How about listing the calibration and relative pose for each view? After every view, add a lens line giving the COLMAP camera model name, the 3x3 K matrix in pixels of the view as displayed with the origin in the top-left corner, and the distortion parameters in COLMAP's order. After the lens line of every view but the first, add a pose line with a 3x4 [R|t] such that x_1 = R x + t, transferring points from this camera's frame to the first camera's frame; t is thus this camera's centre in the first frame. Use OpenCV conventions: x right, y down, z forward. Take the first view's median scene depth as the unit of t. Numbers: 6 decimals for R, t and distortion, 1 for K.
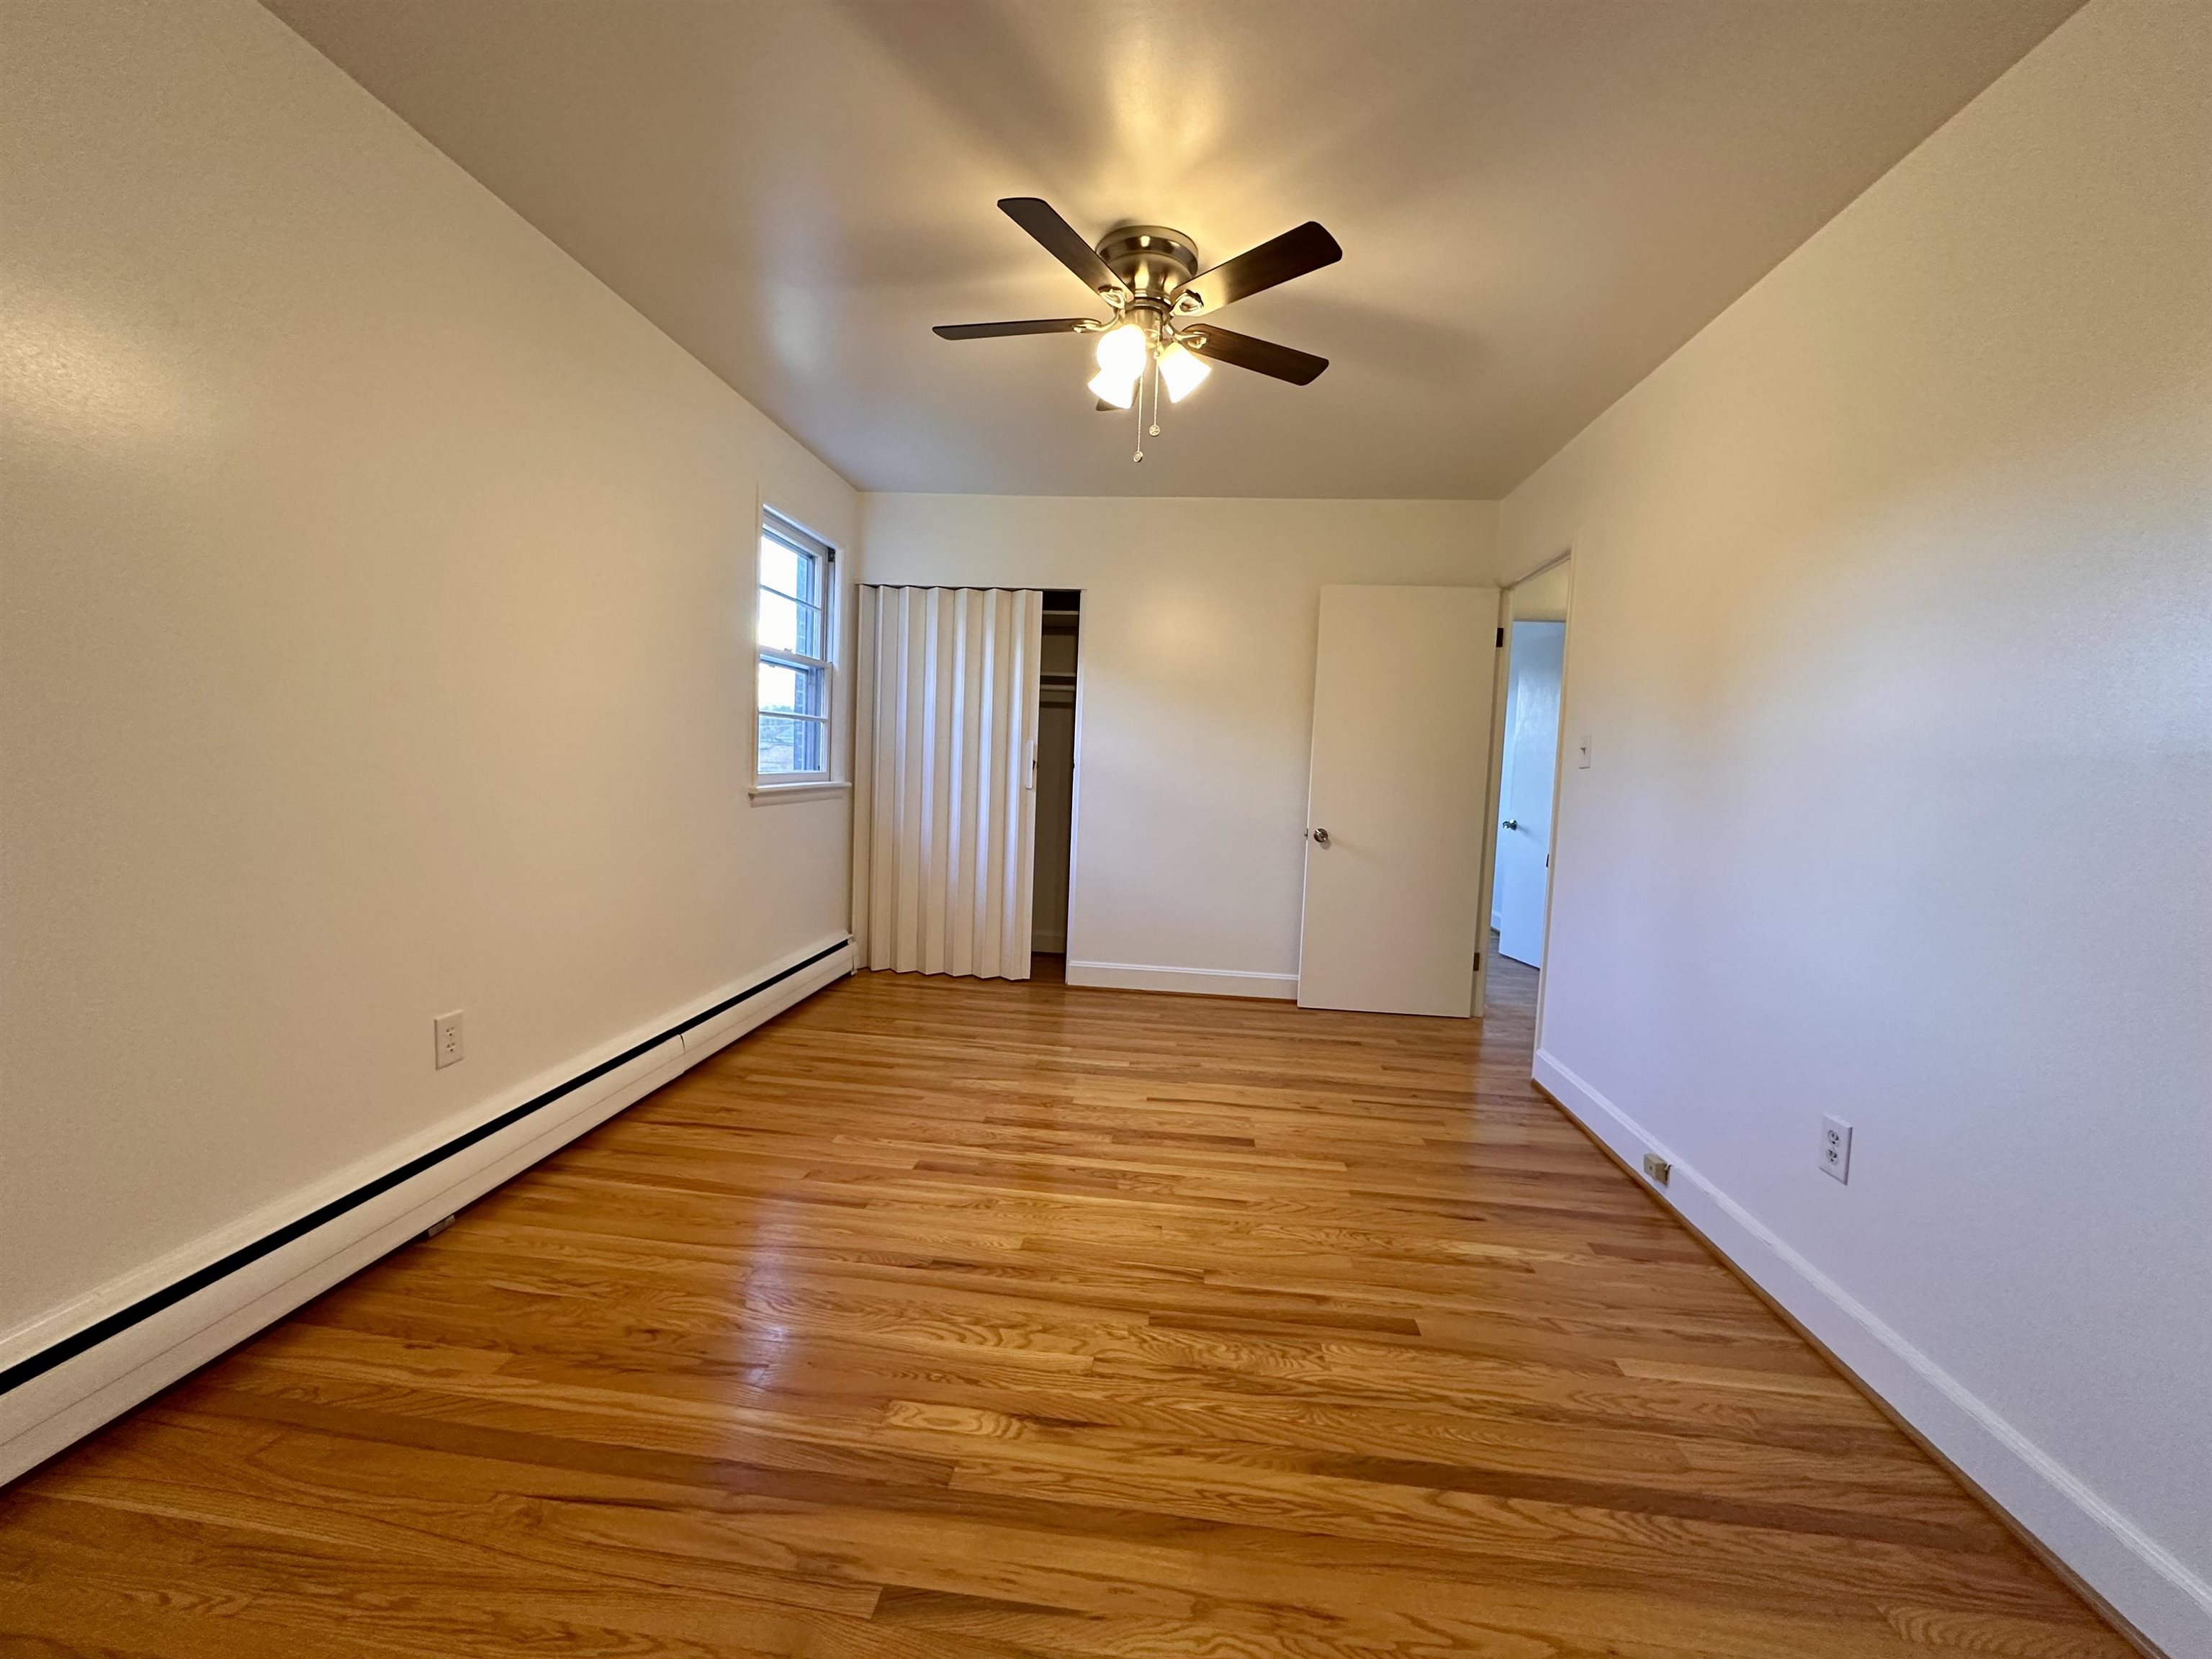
lens RADIAL K [[880.2, 0, 1104.5], [0, 880.2, 830.1], [0, 0, 1]] dist [-0.000935, -0.000223]
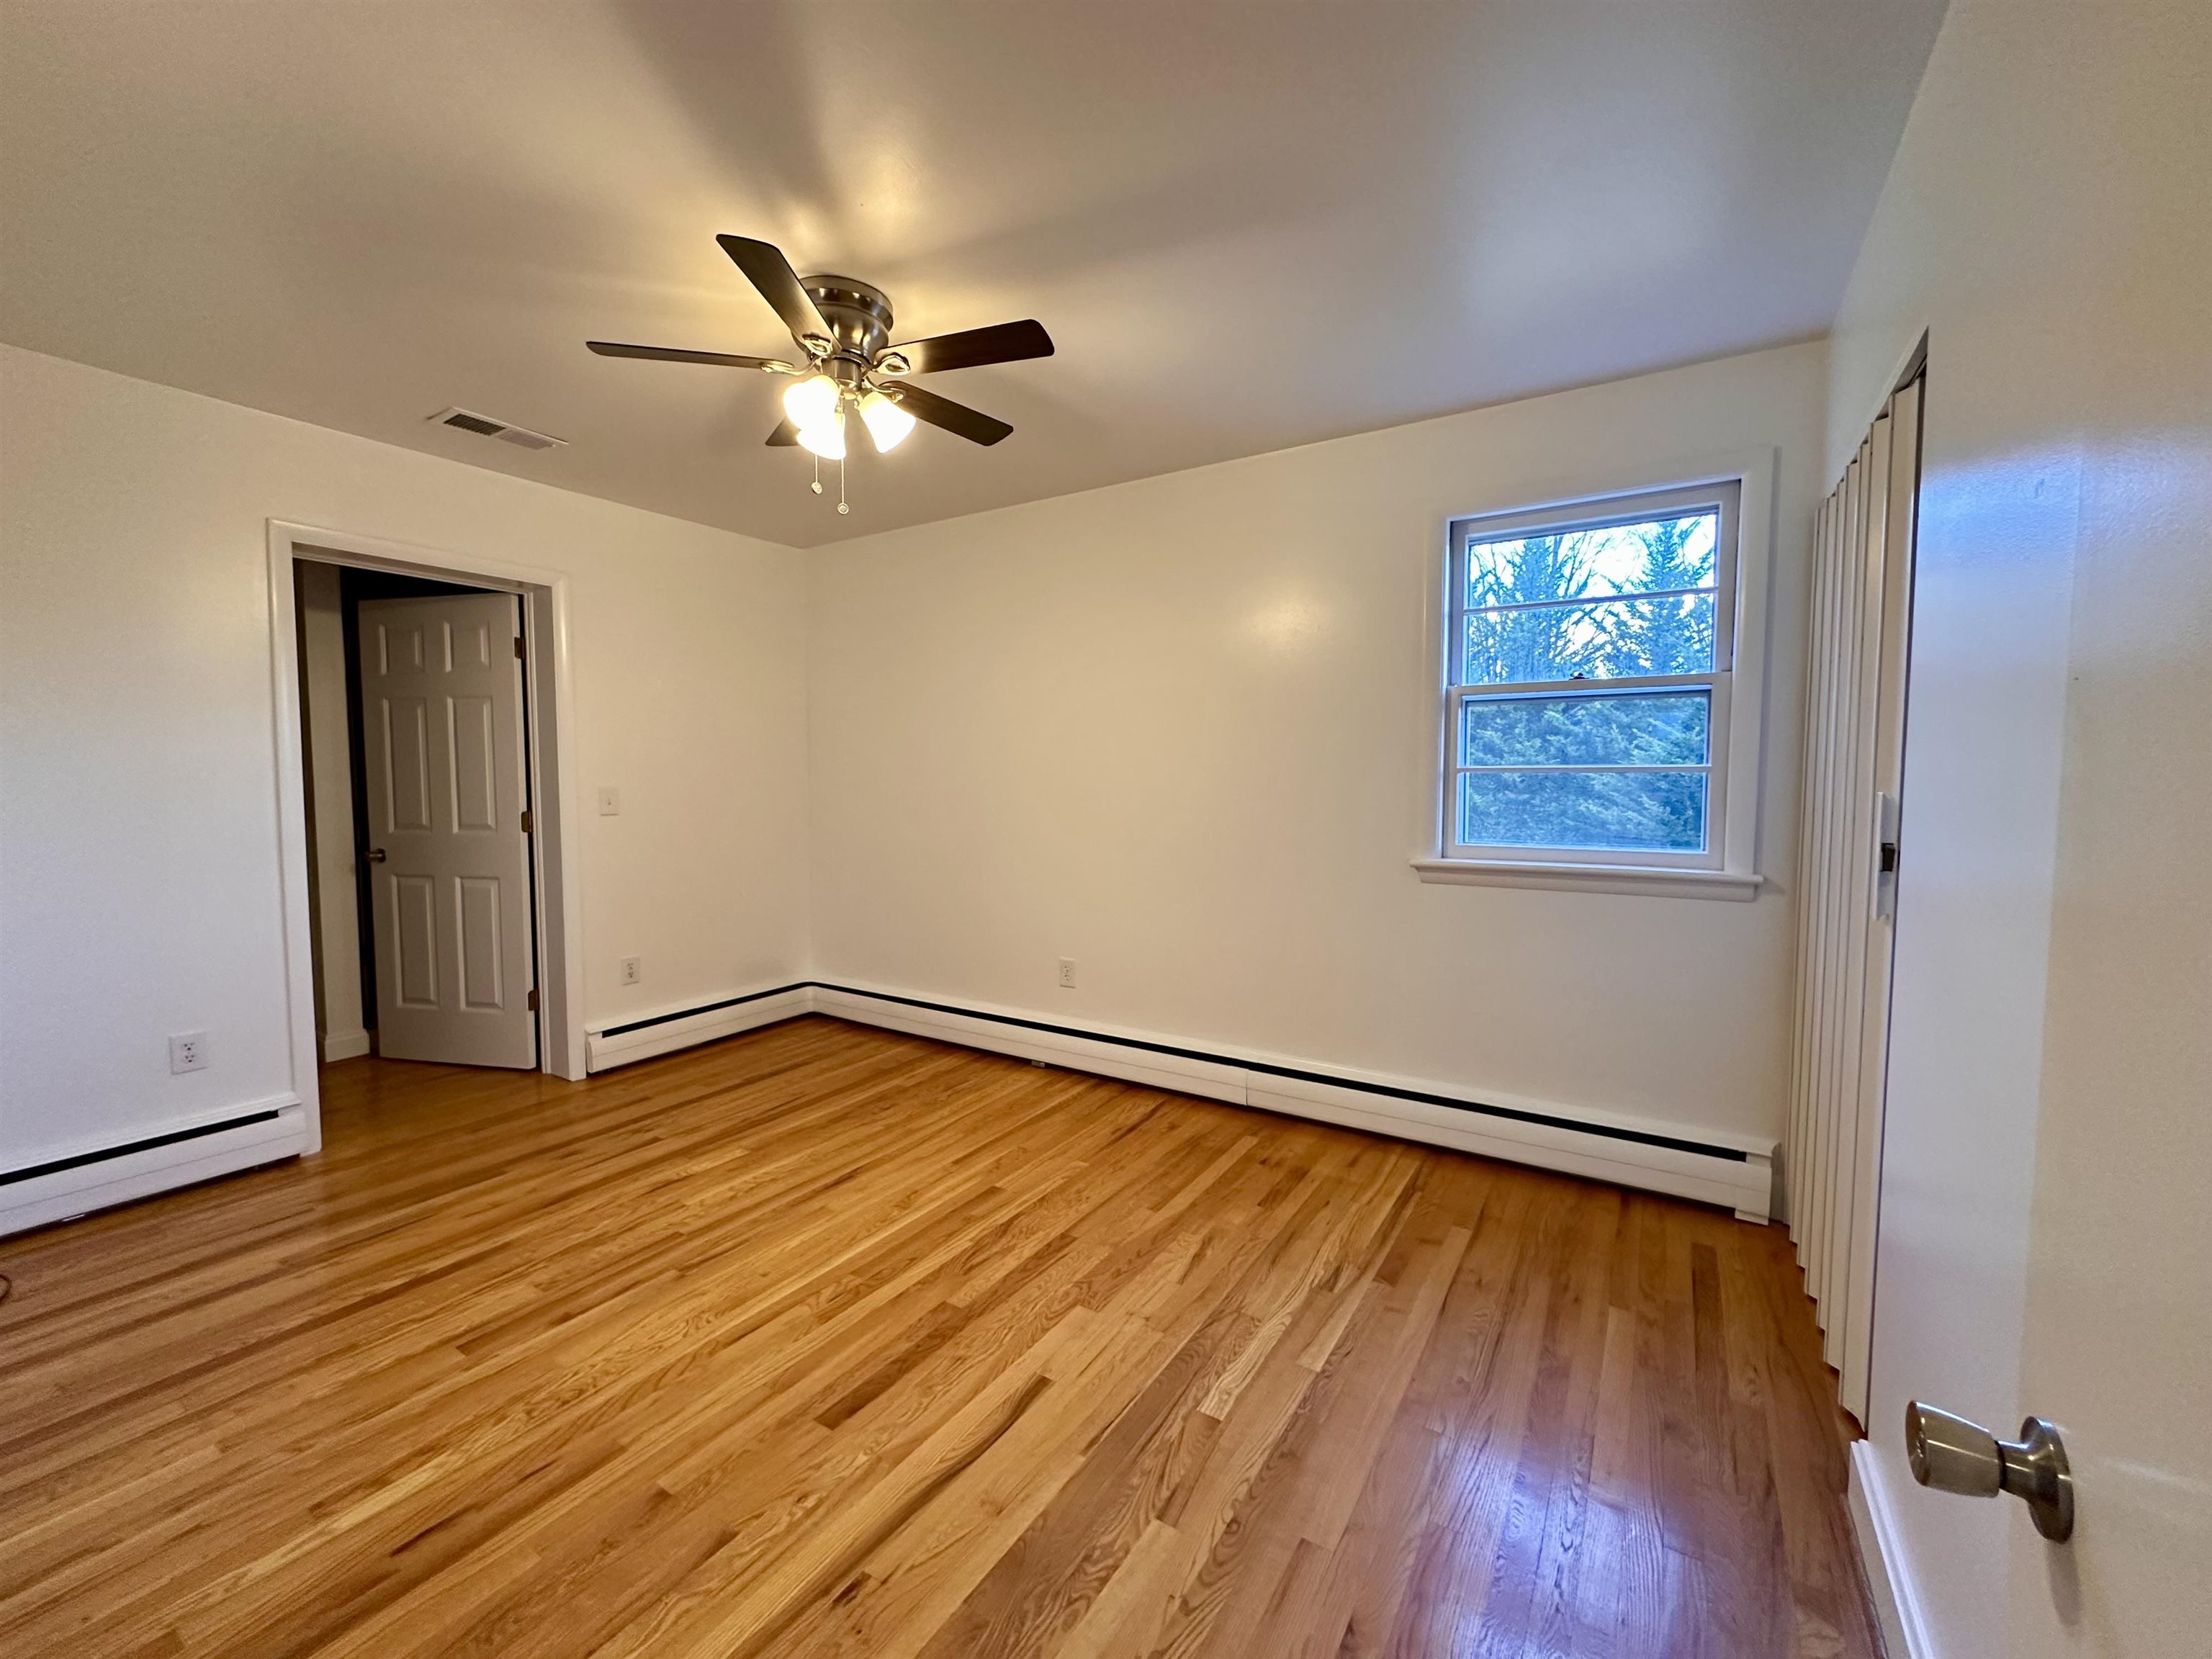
lens RADIAL K [[880.2, 0, 1104.5], [0, 880.2, 830.1], [0, 0, 1]] dist [-0.000935, -0.000223]
pose [[-0.445711, 0.012430, -0.895091, 0.792212], [-0.090329, 0.994175, 0.058785, -0.157635], [0.890608, 0.107054, -0.441992, 1.742050]]
